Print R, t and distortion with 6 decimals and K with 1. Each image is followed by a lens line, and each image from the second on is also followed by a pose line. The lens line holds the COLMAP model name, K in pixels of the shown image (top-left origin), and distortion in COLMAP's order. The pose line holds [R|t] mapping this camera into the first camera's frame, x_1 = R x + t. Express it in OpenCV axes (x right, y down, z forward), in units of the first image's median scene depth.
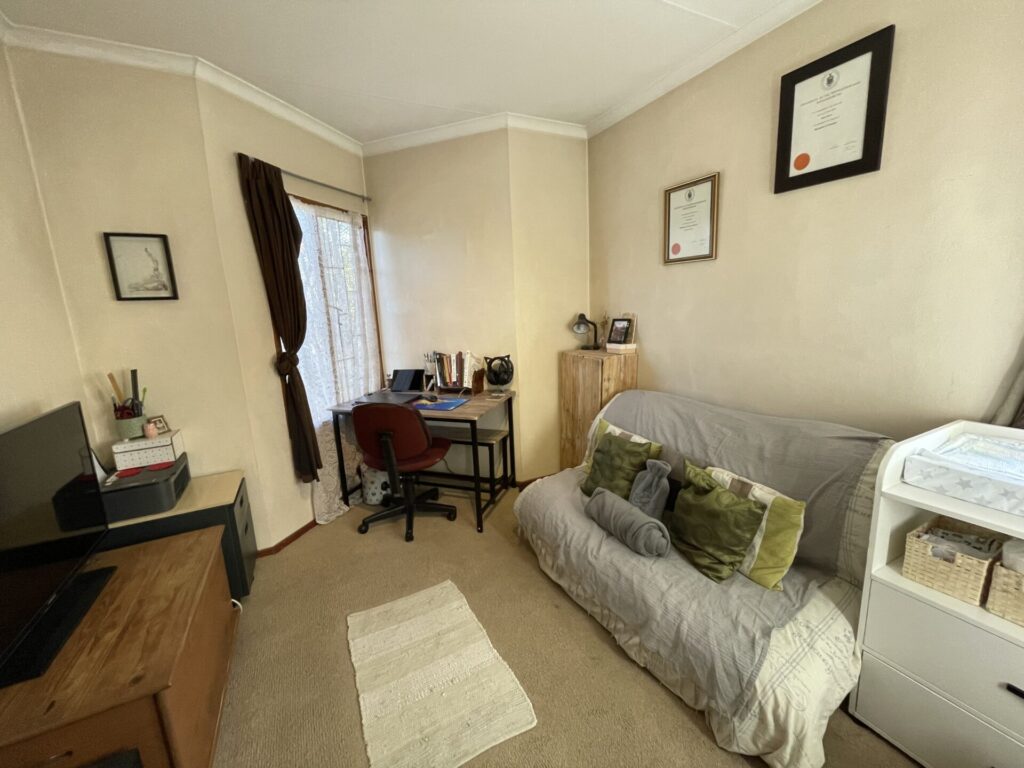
lens RADIAL K [[416.4, 0, 512.0], [0, 416.4, 384.0], [0, 0, 1]] dist [-0.008566, -0.000109]
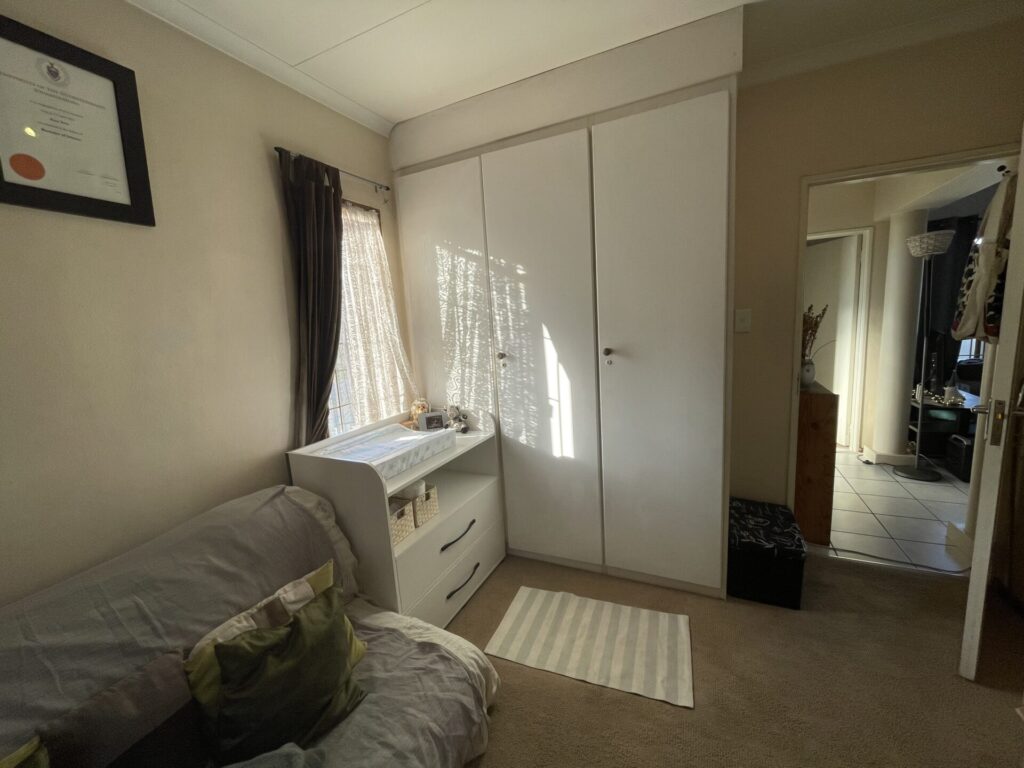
lens RADIAL K [[416.4, 0, 512.0], [0, 416.4, 384.0], [0, 0, 1]] dist [-0.008566, -0.000109]
pose [[-0.606596, -0.035602, 0.794213, -0.296961], [0.238155, 0.944982, 0.224255, -0.209317], [-0.758501, 0.325178, -0.564743, 1.015191]]
